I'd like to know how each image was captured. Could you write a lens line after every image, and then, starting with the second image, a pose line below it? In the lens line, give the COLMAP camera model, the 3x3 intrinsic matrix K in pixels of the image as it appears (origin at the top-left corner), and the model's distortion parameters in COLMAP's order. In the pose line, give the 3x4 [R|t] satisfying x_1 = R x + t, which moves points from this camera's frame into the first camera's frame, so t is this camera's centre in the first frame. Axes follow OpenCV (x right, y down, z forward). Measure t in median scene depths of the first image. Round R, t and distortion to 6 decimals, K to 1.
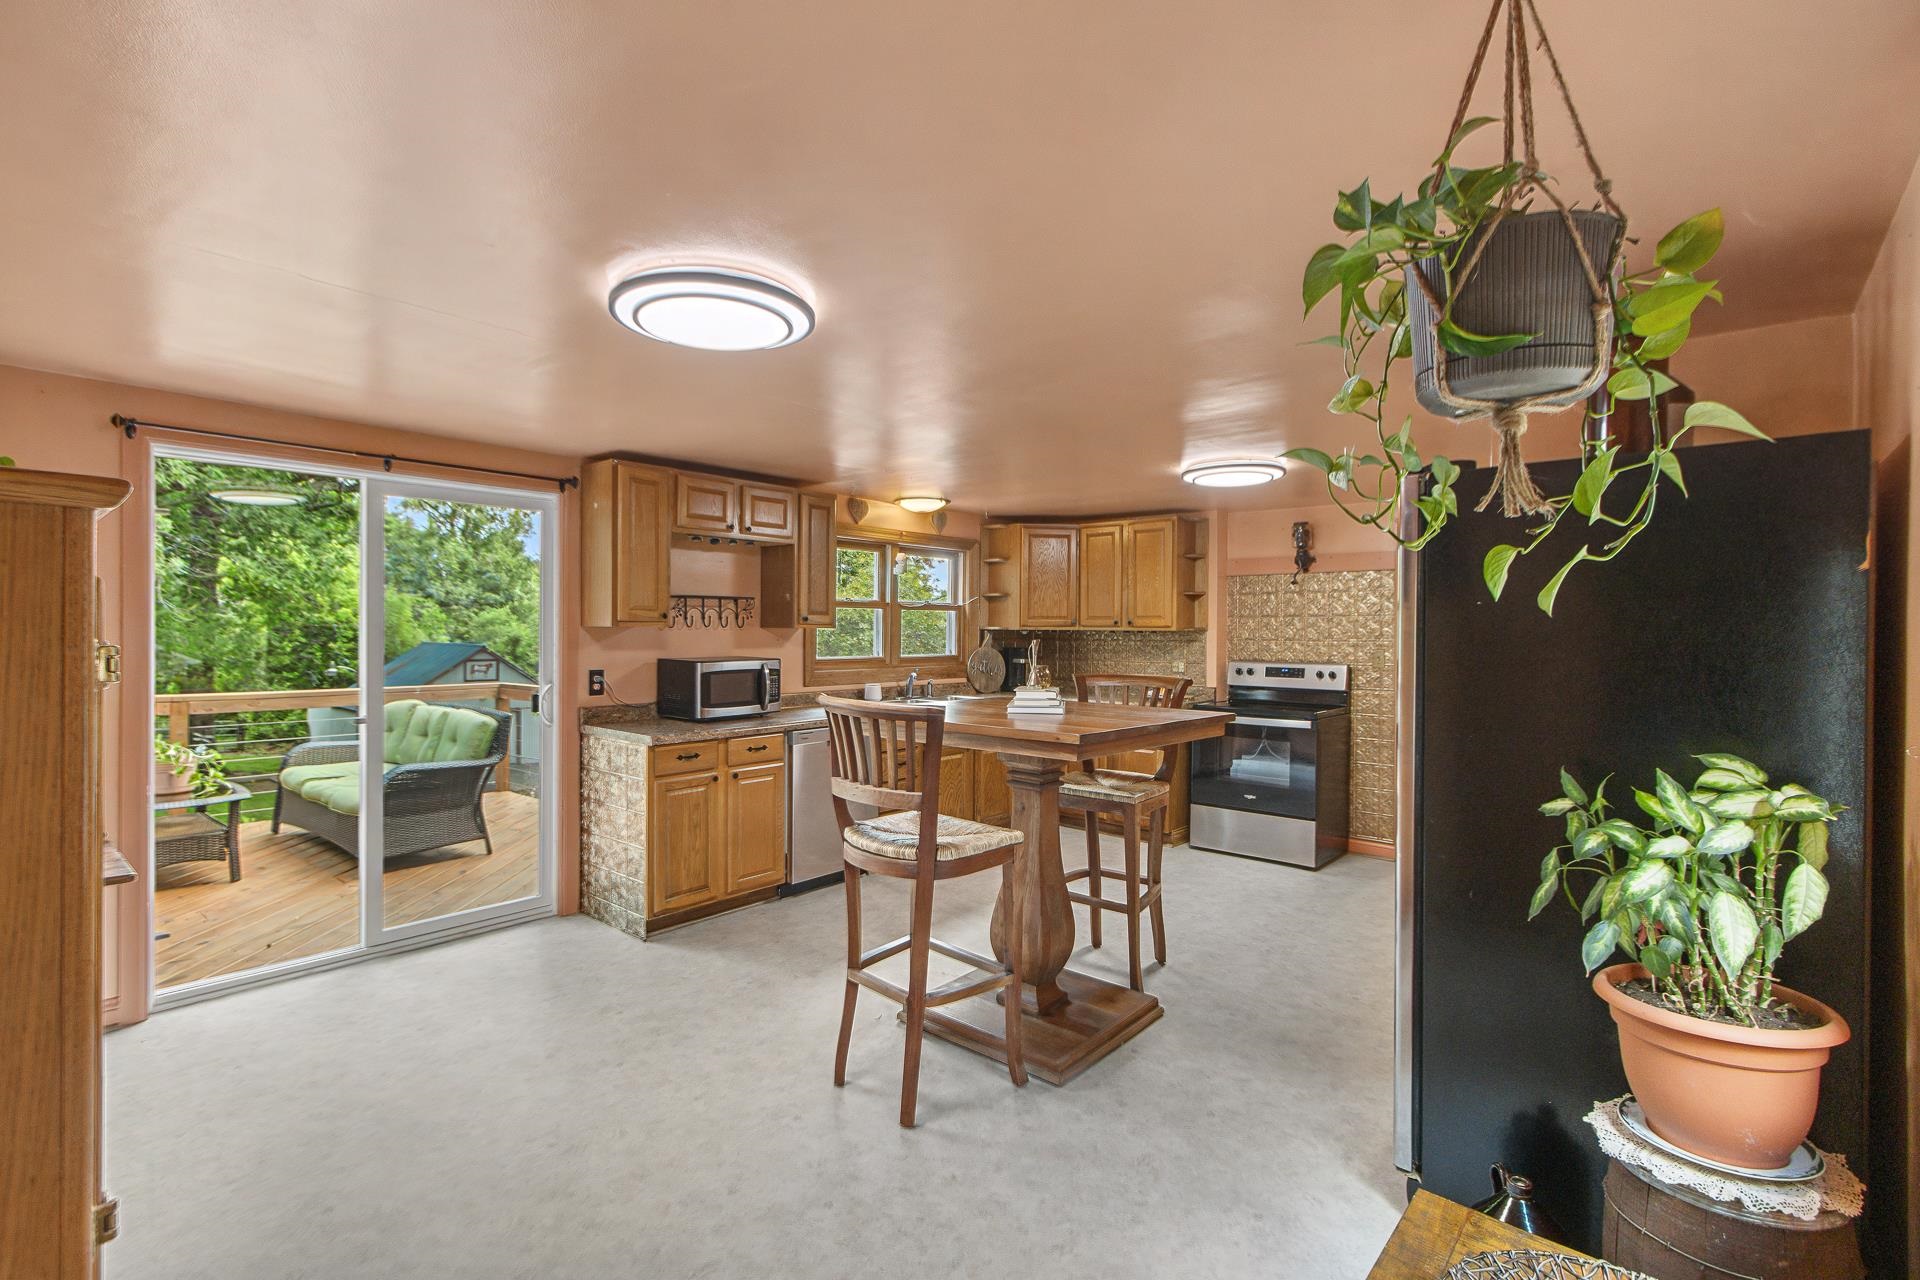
lens RADIAL K [[877.9, 0, 938.6], [0, 877.9, 647.0], [0, 0, 1]] dist [0.019321, -0.000354]
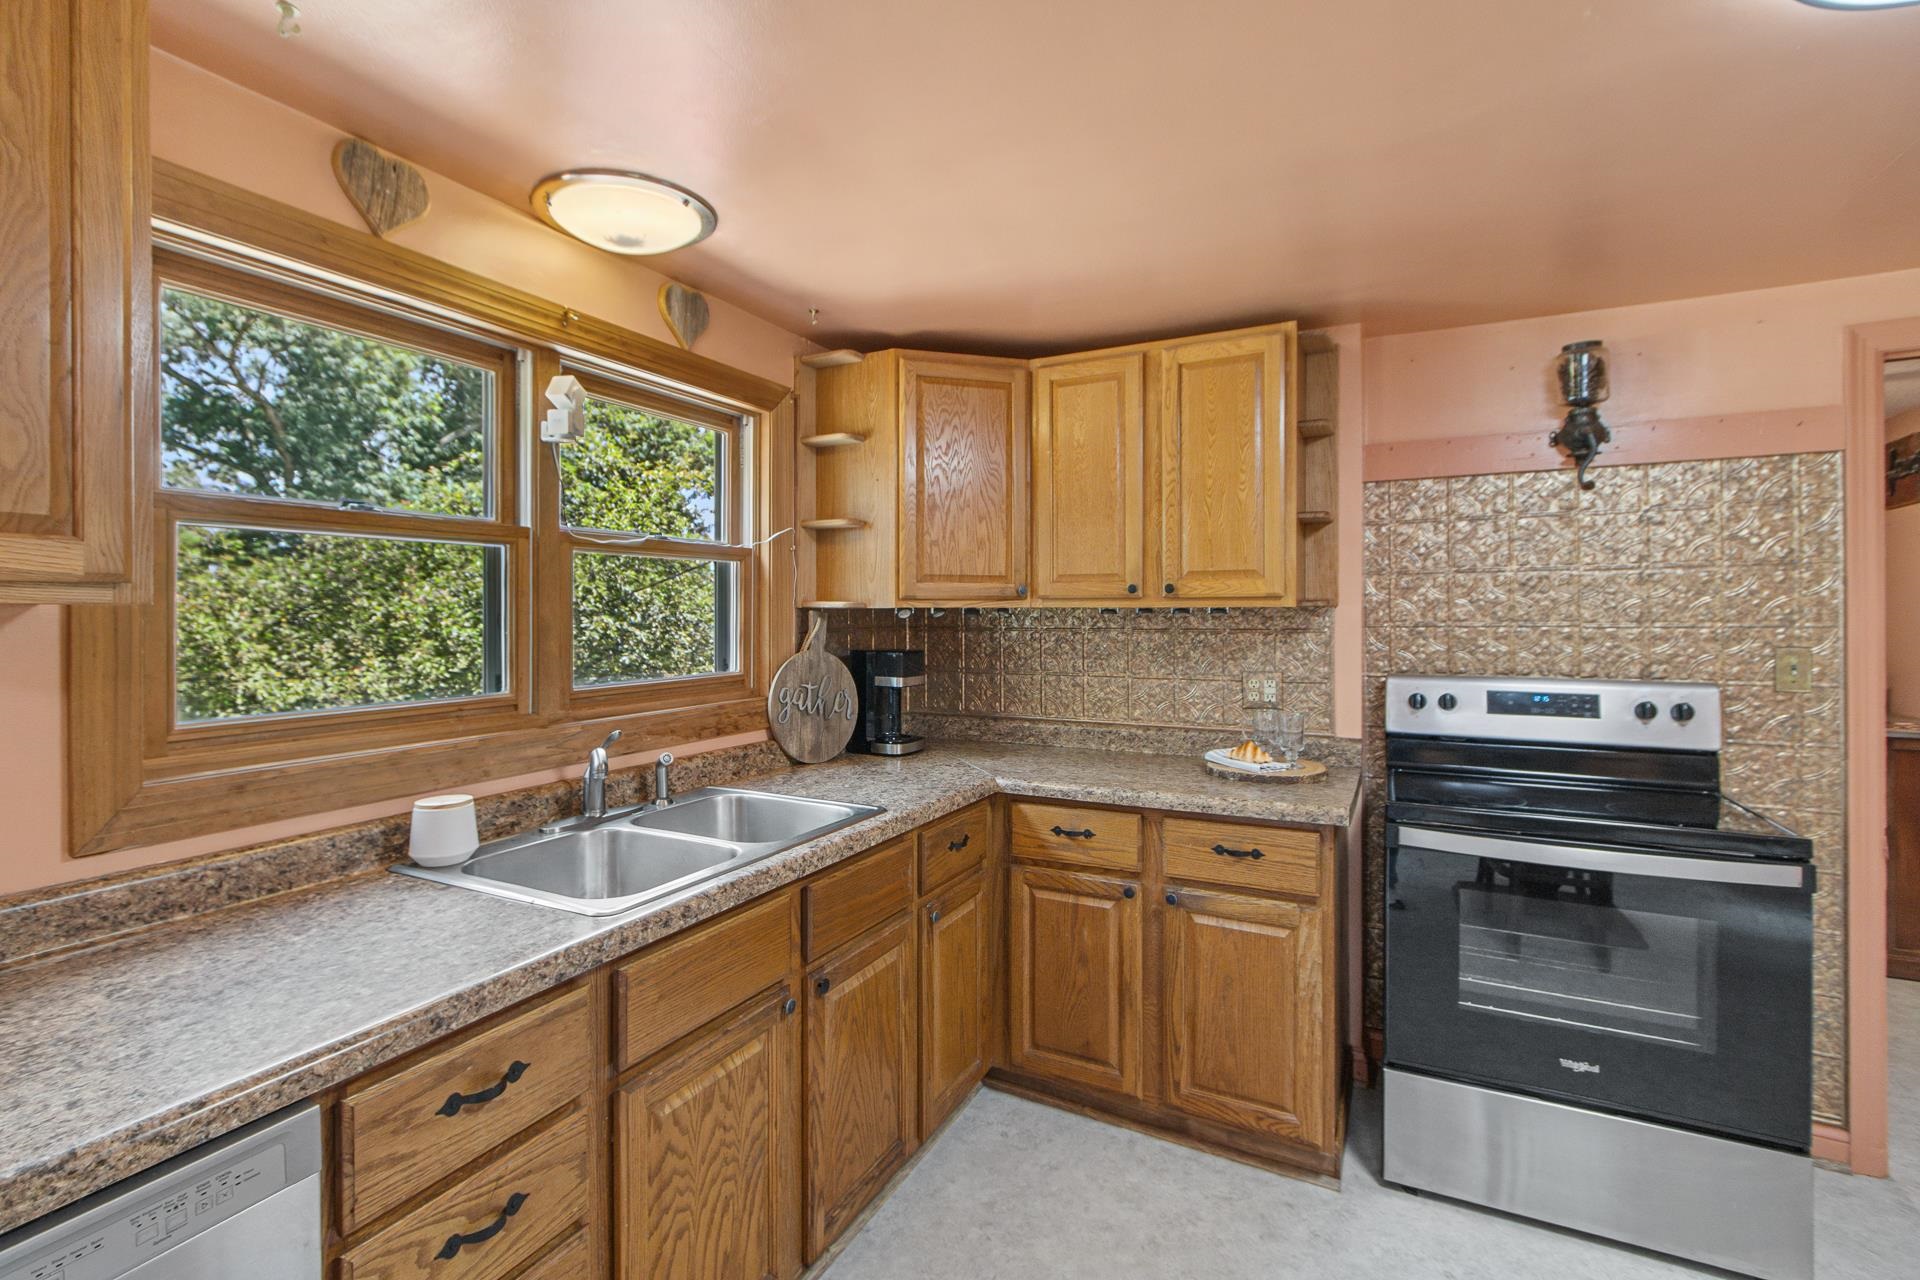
lens RADIAL K [[859.2, 0, 923.8], [0, 859.2, 619.0], [0, 0, 1]] dist [0.001774, -0.000107]
pose [[0.973105, -0.010554, 0.230120, 0.012910], [0.013495, 0.999846, -0.011209, -0.010563], [-0.229966, 0.014013, 0.973098, 0.639745]]
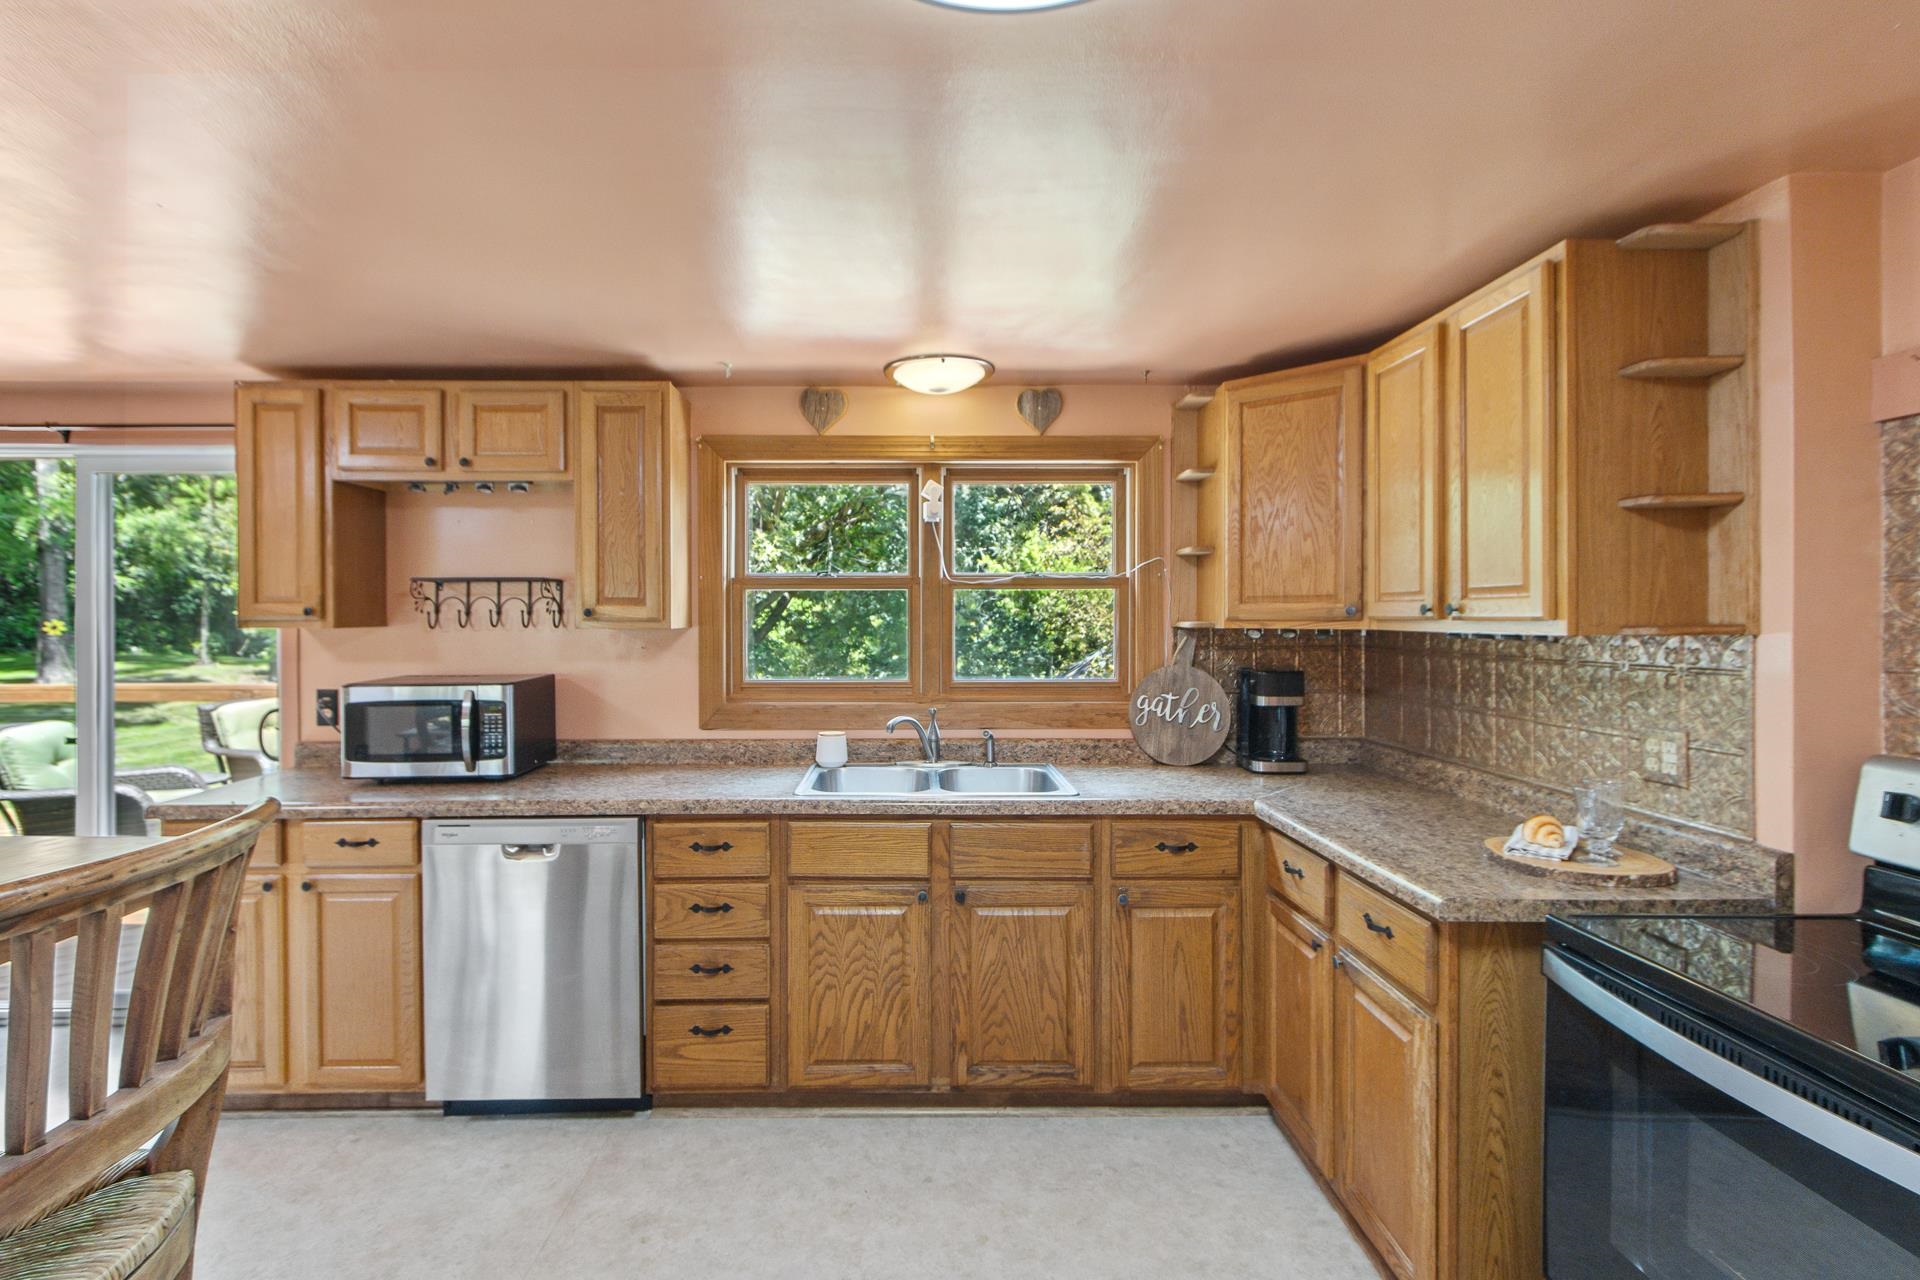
lens RADIAL K [[901.0, 0, 930.3], [0, 901.0, 620.0], [0, 0, 1]] dist [0.001529, 0.000099]
pose [[0.671418, -0.004354, -0.741066, 0.339403], [-0.009779, 0.999844, -0.014734, -0.016892], [0.741015, 0.017139, 0.671270, 0.628209]]
